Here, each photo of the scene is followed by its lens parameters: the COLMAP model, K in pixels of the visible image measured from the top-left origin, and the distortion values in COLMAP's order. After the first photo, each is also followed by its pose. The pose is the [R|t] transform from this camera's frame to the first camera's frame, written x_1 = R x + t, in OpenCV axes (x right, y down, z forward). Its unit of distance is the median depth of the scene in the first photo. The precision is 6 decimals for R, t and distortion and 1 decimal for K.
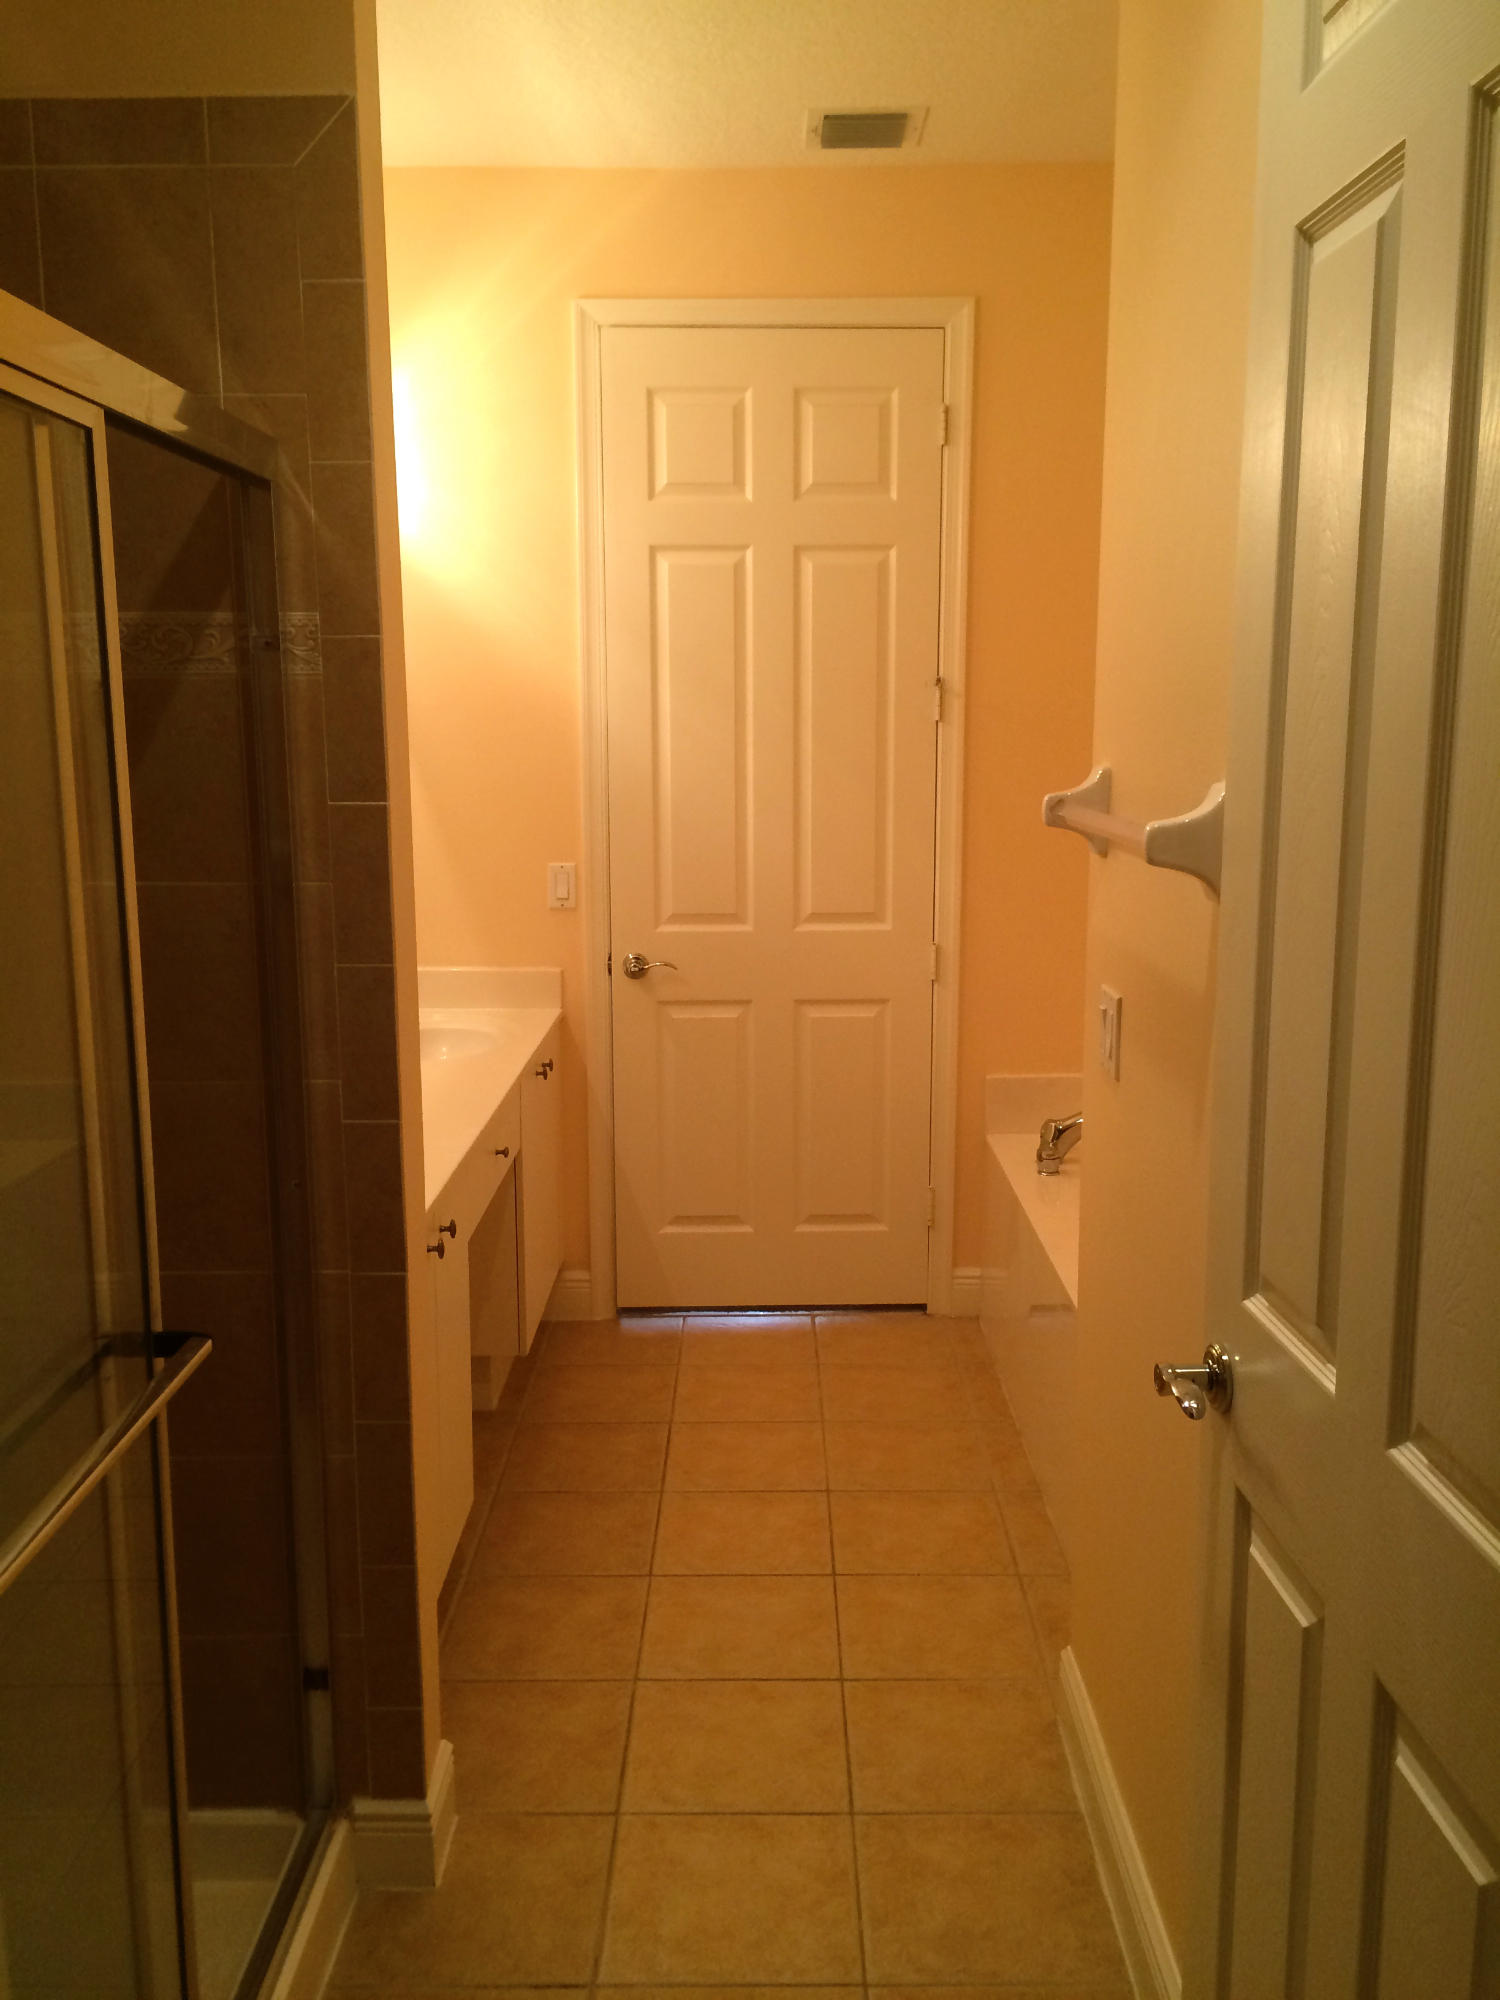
lens RADIAL K [[1710.8, 0, 749.3], [0, 1710.8, 1001.5], [0, 0, 1]] dist [0.051922, -0.028286]
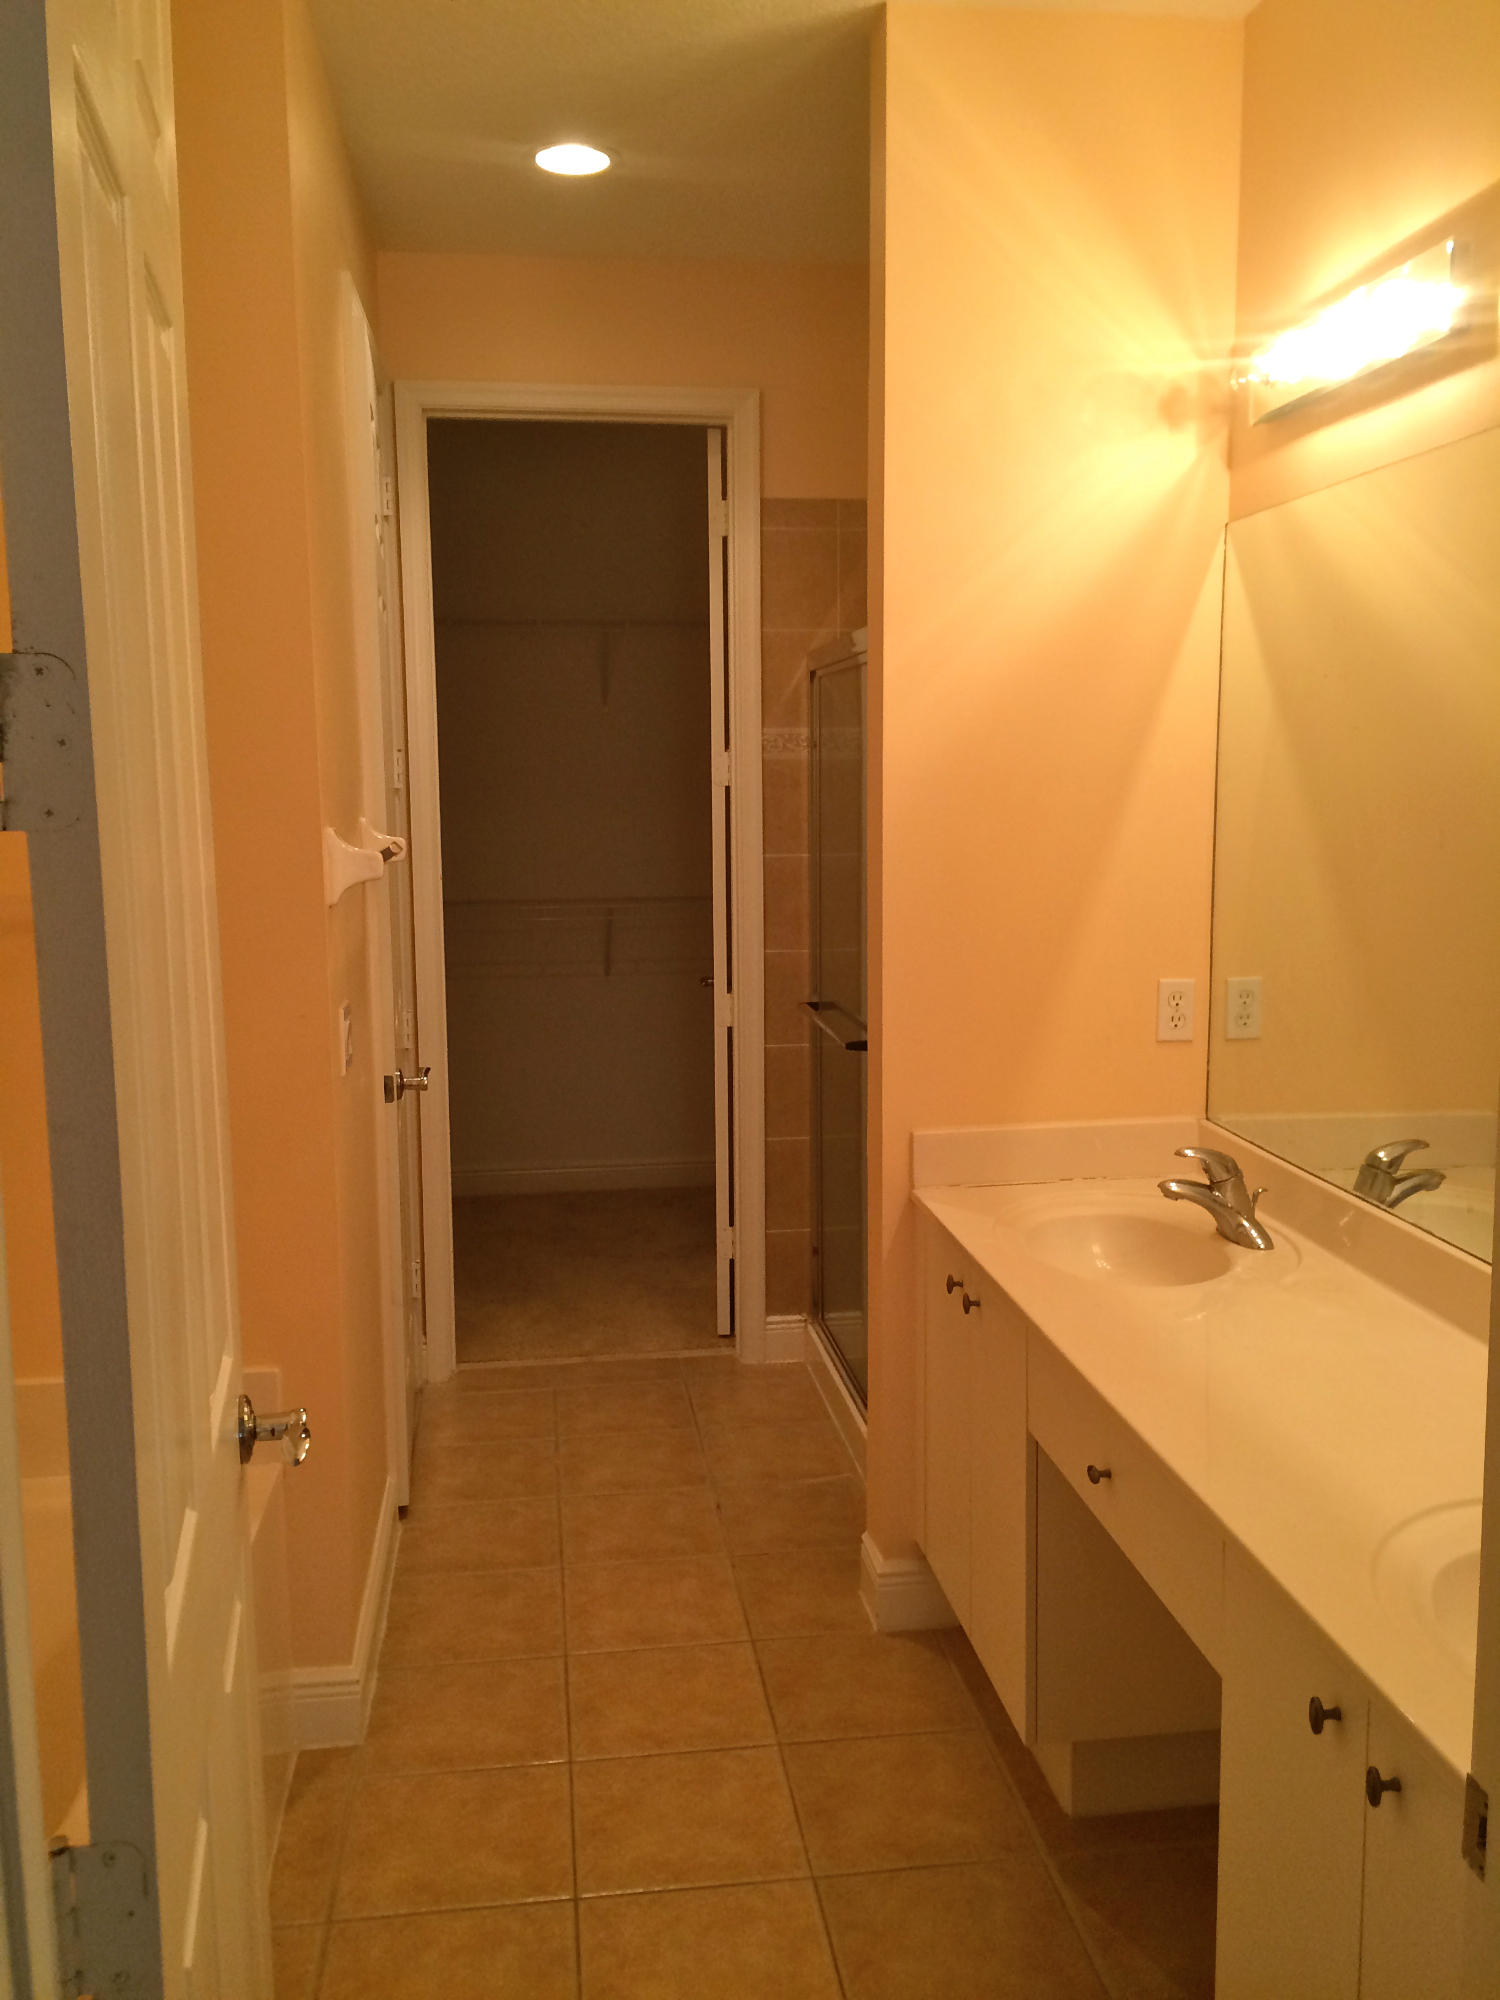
lens RADIAL K [[1710.8, 0, 749.1], [0, 1710.8, 1000.4], [0, 0, 1]] dist [0.051922, -0.028286]
pose [[-0.989774, 0.045015, -0.135356, 0.044841], [0.001689, 0.952535, 0.304426, -0.213490], [0.142635, 0.301084, -0.942870, 1.214847]]
